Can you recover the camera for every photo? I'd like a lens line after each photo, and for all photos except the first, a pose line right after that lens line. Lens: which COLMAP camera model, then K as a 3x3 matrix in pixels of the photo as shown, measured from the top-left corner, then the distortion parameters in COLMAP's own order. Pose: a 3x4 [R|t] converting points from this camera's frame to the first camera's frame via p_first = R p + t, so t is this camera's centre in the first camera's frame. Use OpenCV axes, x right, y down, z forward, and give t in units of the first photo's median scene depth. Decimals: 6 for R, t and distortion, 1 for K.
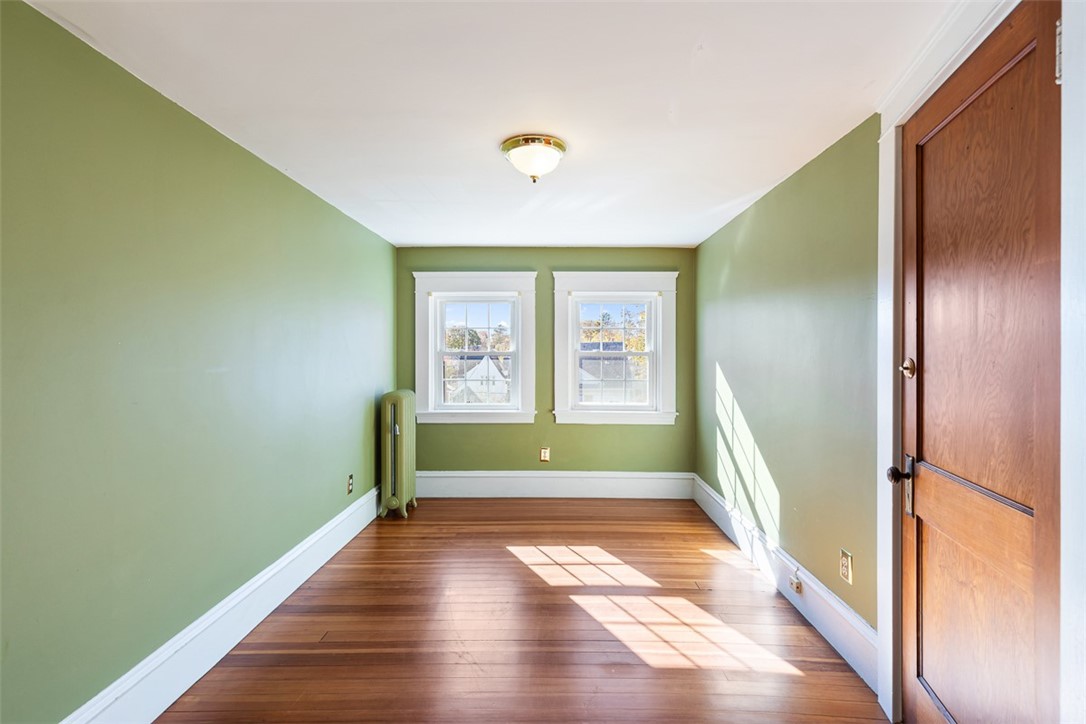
lens RADIAL K [[493.6, 0, 538.5], [0, 493.6, 352.1], [0, 0, 1]] dist [0.010952, -0.002111]
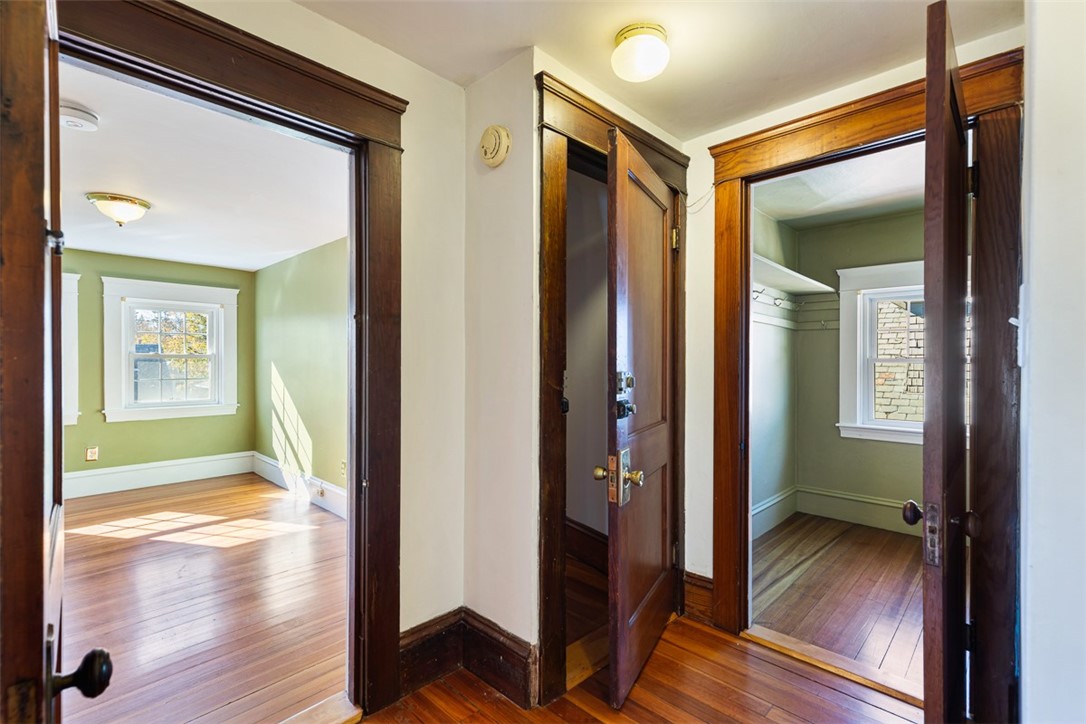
lens RADIAL K [[493.6, 0, 542.2], [0, 493.6, 363.2], [0, 0, 1]] dist [0.010952, -0.002111]
pose [[0.672743, -0.006681, 0.739847, -0.162960], [-0.003071, 0.999925, 0.011822, 0.005091], [-0.739870, -0.010226, 0.672672, -0.515820]]
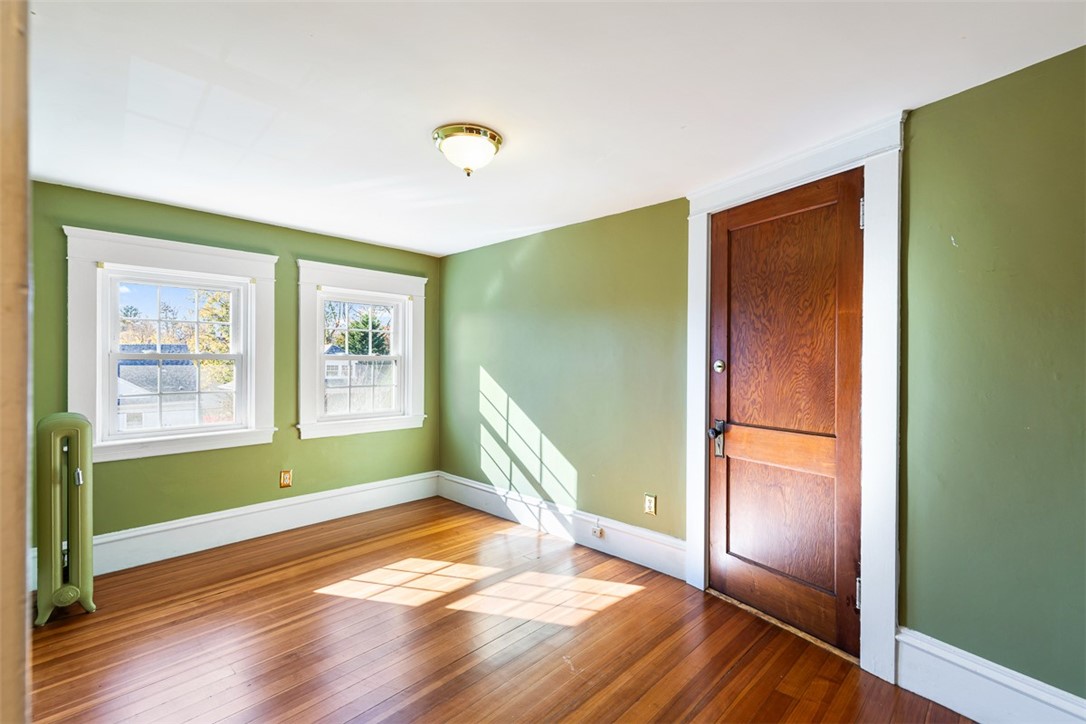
lens RADIAL K [[493.6, 0, 538.4], [0, 493.6, 362.9], [0, 0, 1]] dist [0.010952, -0.002111]
pose [[0.677459, -0.002640, 0.735556, -0.417259], [-0.005122, 0.999952, 0.008307, 0.005218], [-0.735543, -0.009395, 0.677413, 0.170498]]
